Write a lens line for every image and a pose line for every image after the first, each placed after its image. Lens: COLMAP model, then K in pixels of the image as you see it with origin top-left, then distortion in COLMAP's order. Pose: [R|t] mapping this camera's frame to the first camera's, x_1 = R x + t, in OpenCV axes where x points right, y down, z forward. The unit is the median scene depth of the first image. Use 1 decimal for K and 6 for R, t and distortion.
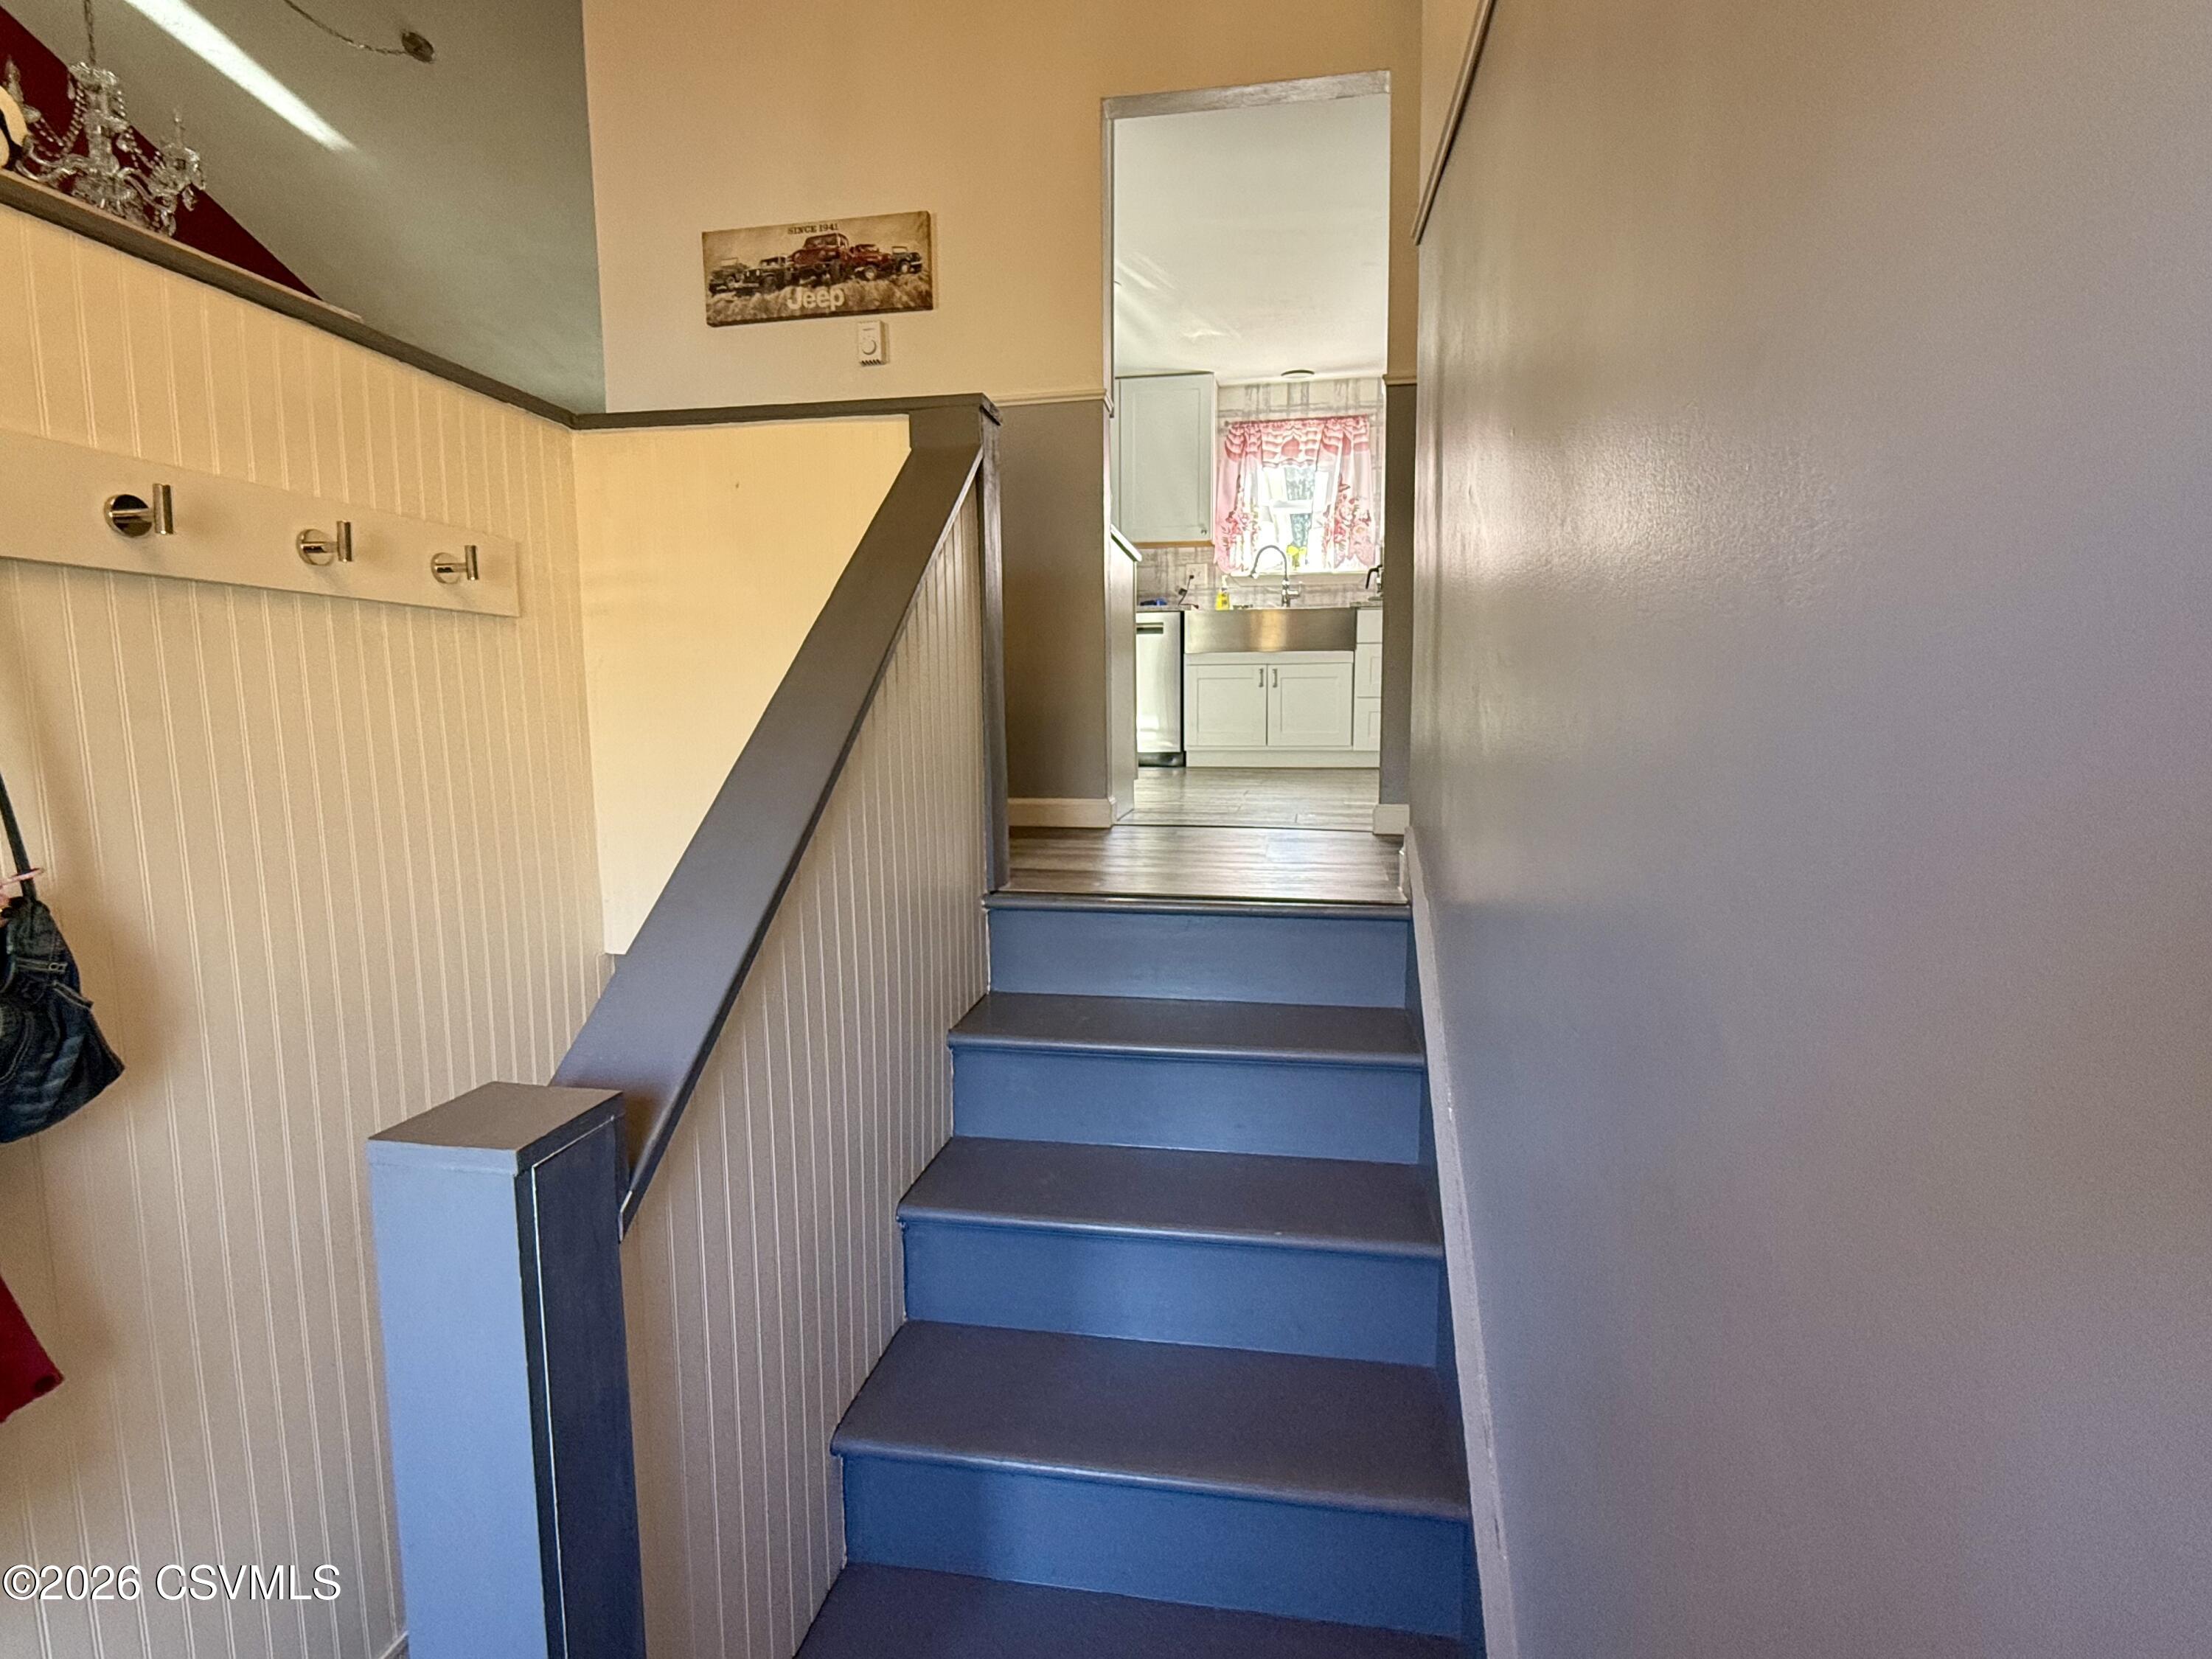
lens RADIAL K [[1082.7, 0, 1108.5], [0, 1082.7, 831.2], [0, 0, 1]] dist [0.000127, -0.000007]
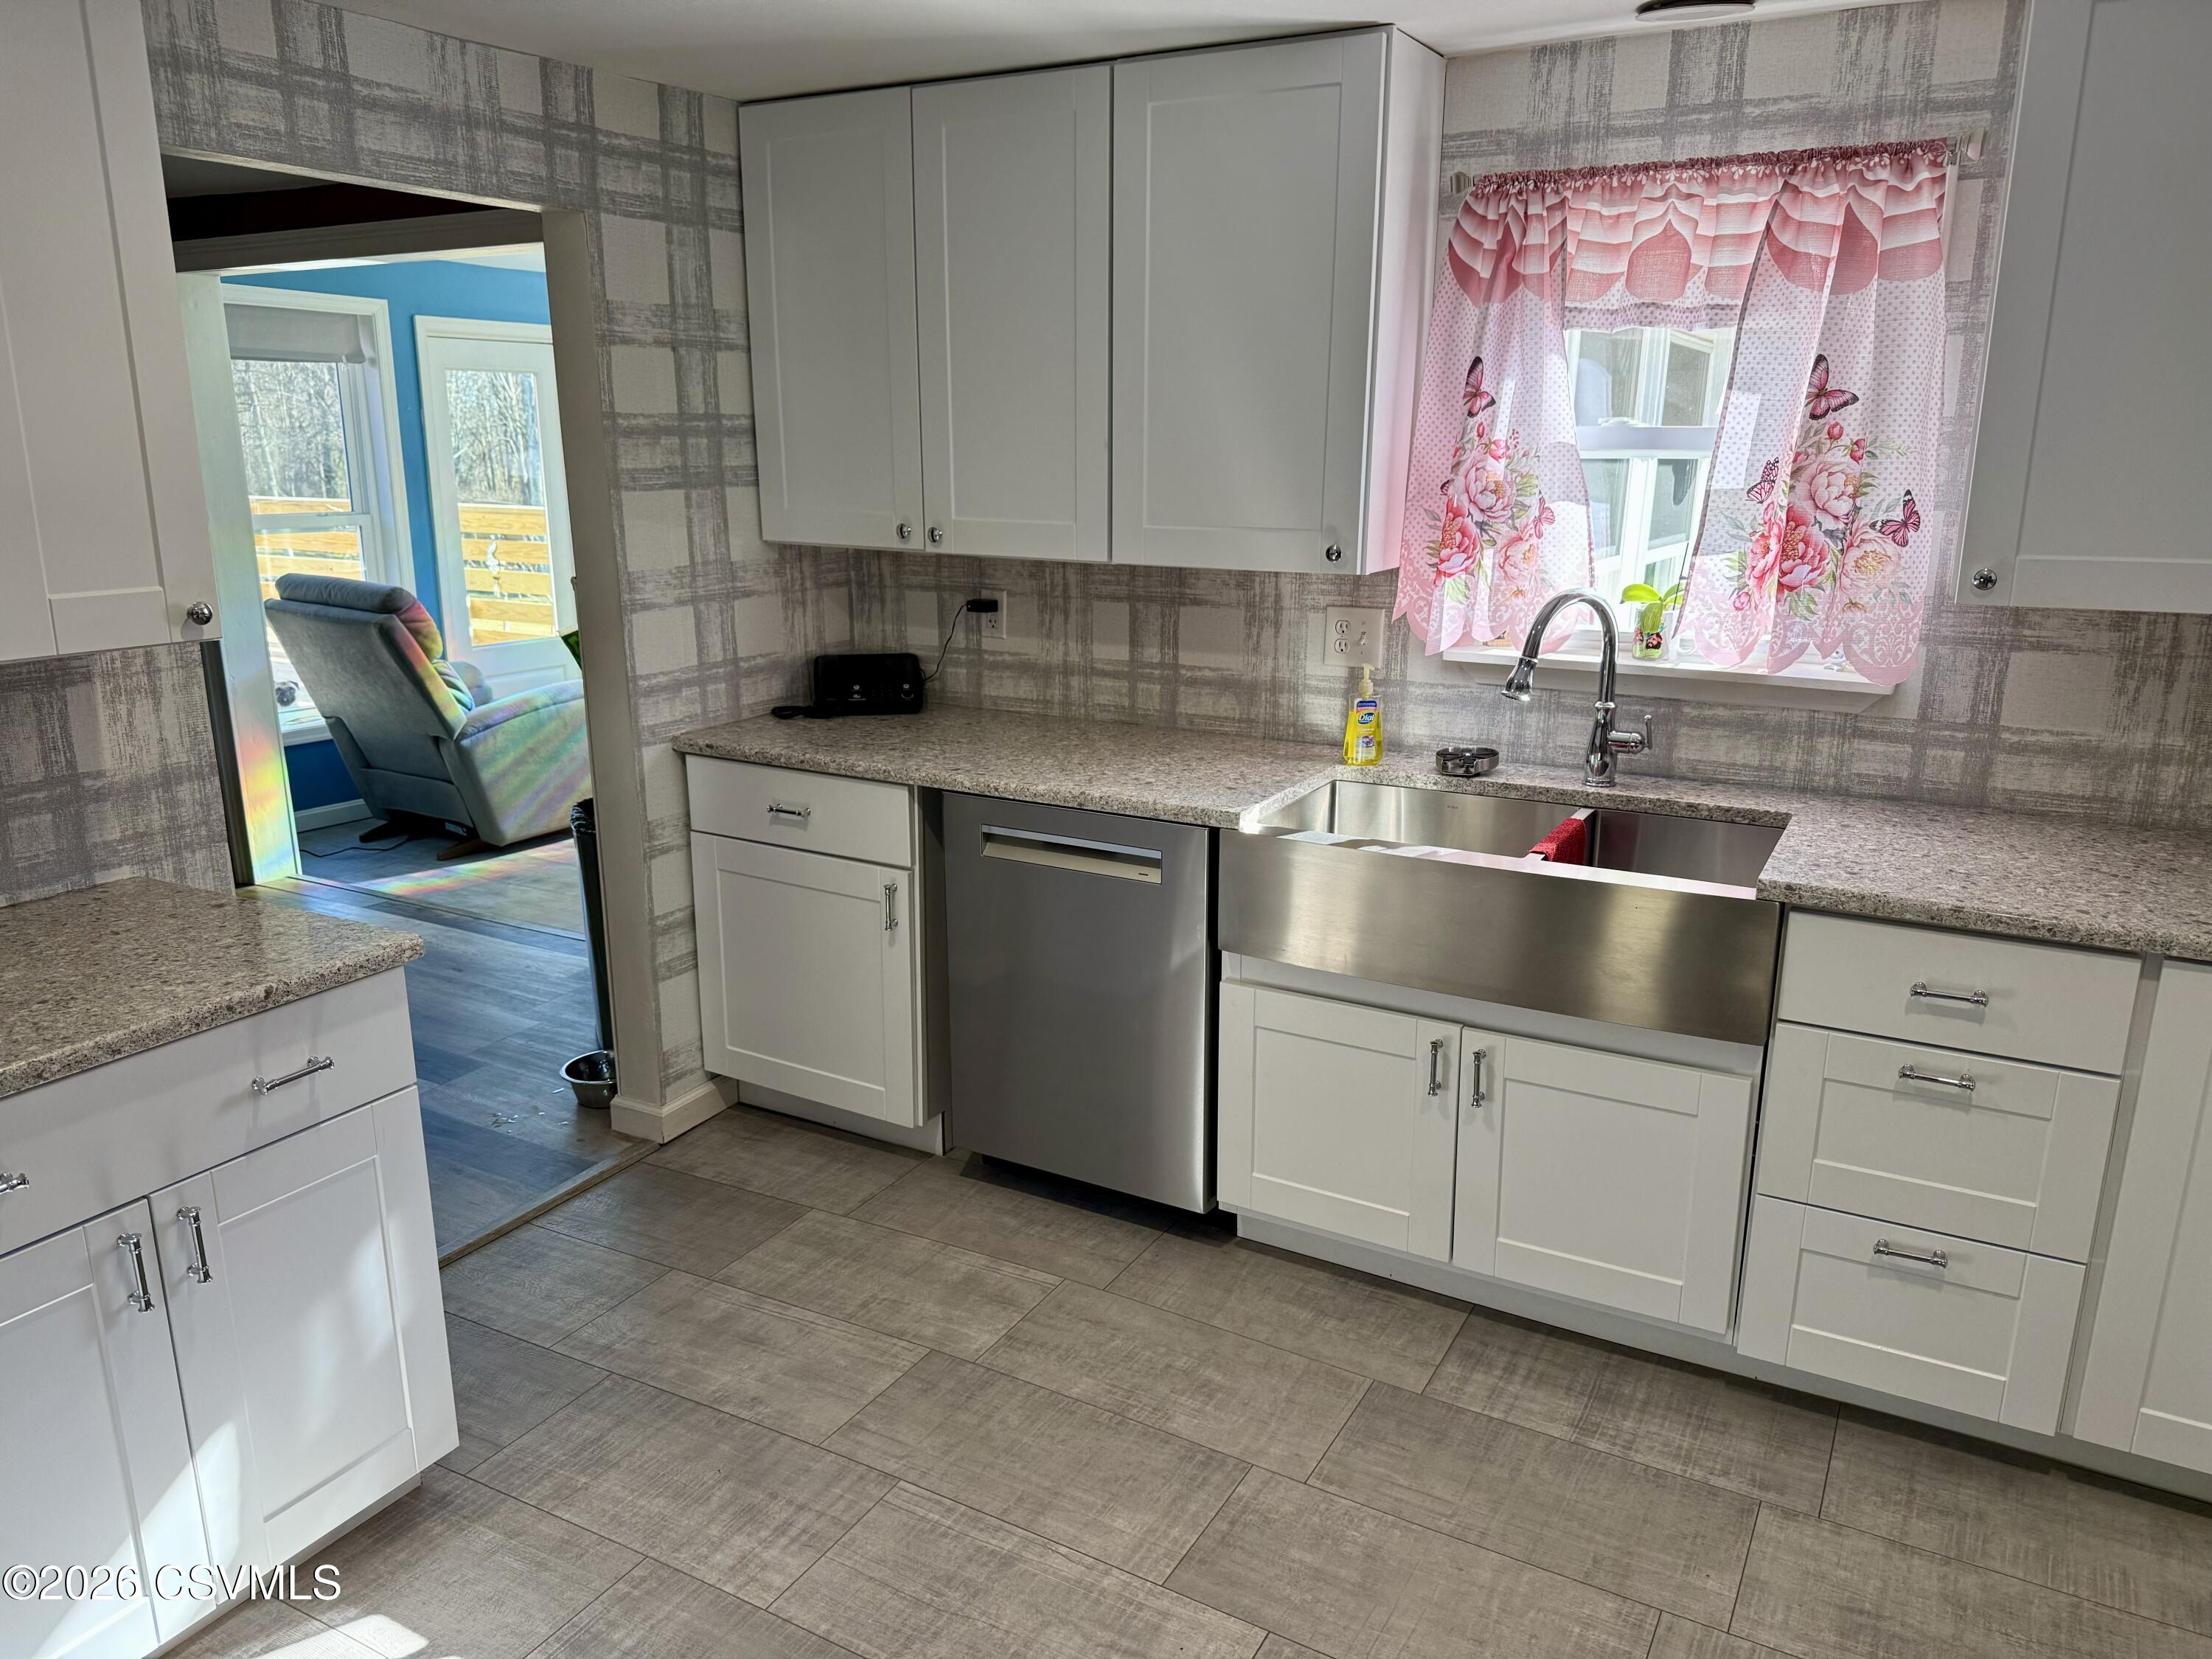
lens RADIAL K [[1555.3, 0, 1103.9], [0, 1555.3, 828.1], [0, 0, 1]] dist [0.001978, 0.001044]
pose [[0.942319, 0.092286, -0.321742, 0.176193], [-0.049270, 0.989013, 0.139379, -0.250539], [0.331070, -0.115487, 0.936512, 0.523767]]
